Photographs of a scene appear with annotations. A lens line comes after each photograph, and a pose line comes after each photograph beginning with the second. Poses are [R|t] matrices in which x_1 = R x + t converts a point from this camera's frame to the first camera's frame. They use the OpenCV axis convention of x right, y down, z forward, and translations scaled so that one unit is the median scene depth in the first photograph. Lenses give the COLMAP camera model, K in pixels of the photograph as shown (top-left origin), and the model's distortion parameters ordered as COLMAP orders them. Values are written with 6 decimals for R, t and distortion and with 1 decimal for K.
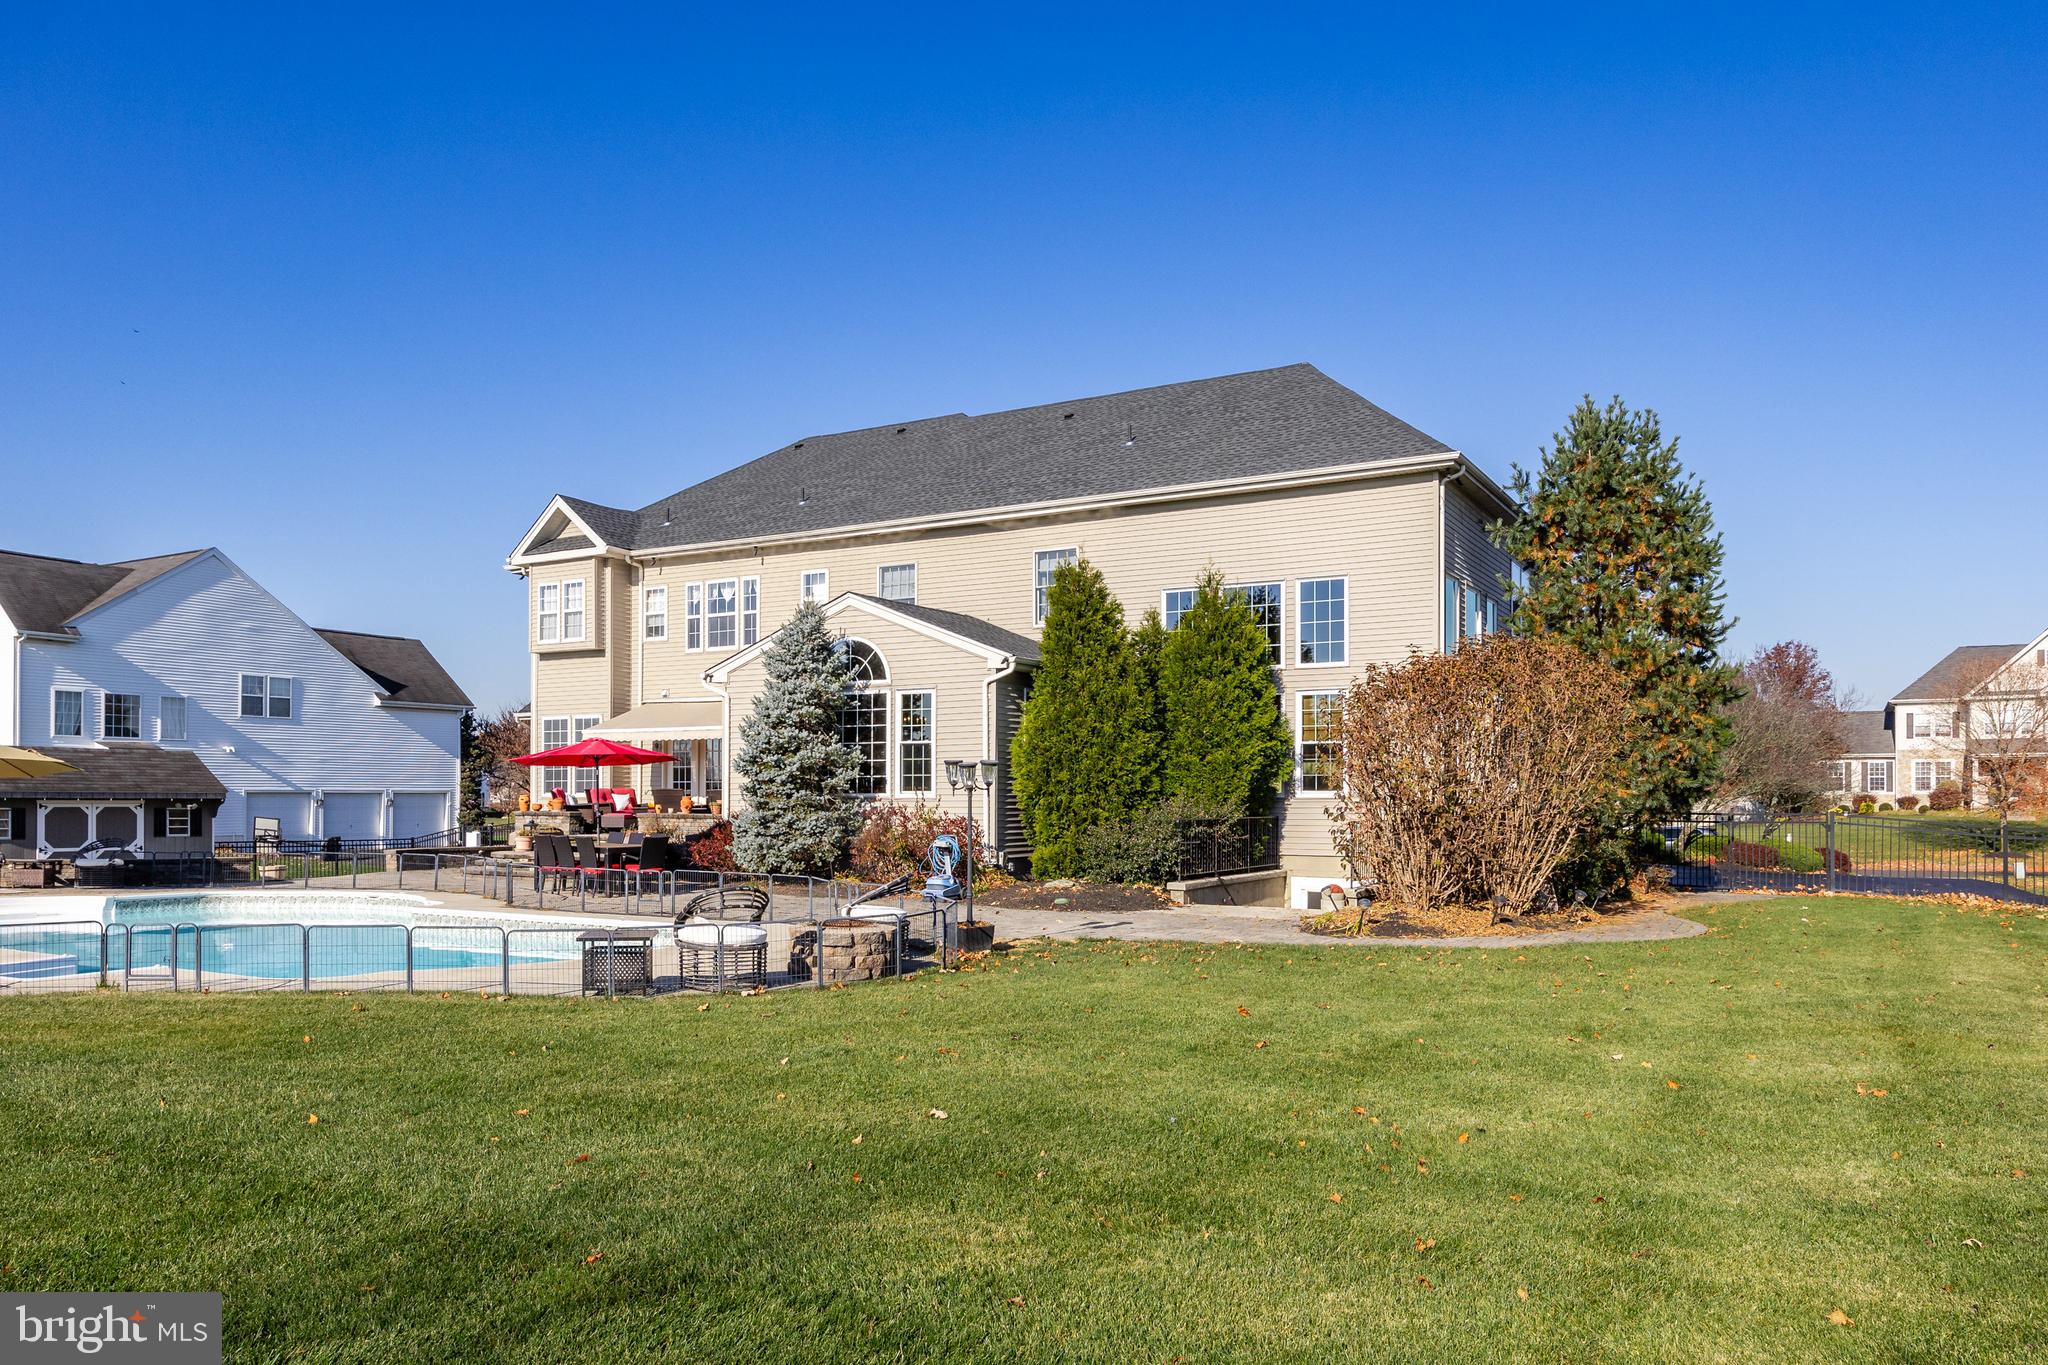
lens RADIAL K [[1301.0, 0, 1000.3], [0, 1301.0, 791.7], [0, 0, 1]] dist [-0.010119, 0.000840]
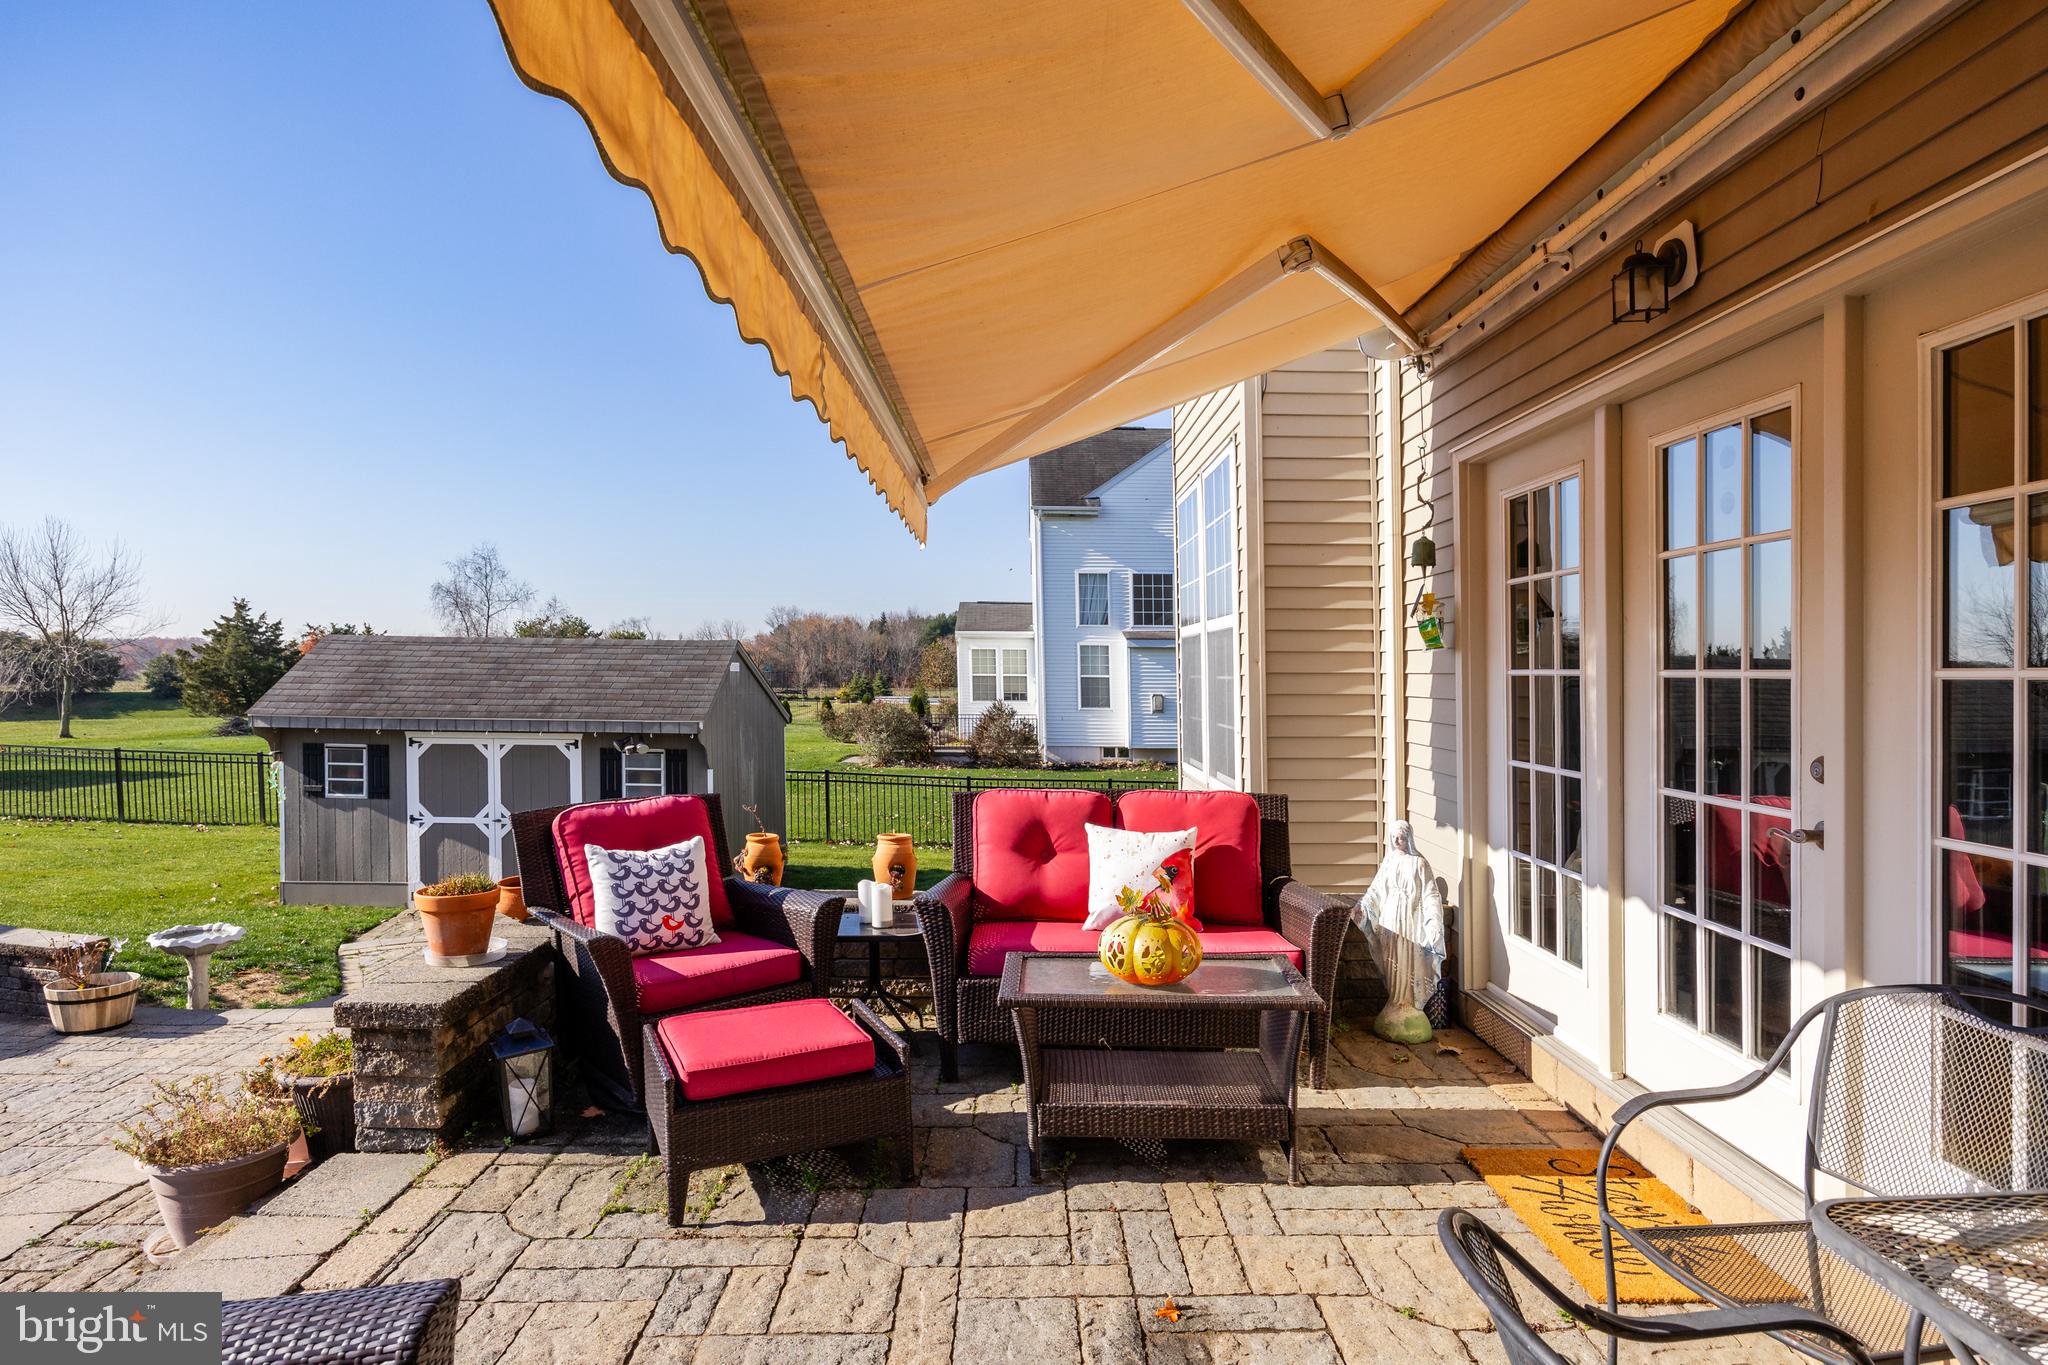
lens RADIAL K [[1111.0, 0, 1033.9], [0, 1111.0, 754.1], [0, 0, 1]] dist [-0.003707, -0.001075]
pose [[0.528336, 0.062206, -0.846753, -0.176802], [-0.002063, 0.997403, 0.071986, -0.017975], [0.849033, -0.036286, 0.527093, 0.919872]]
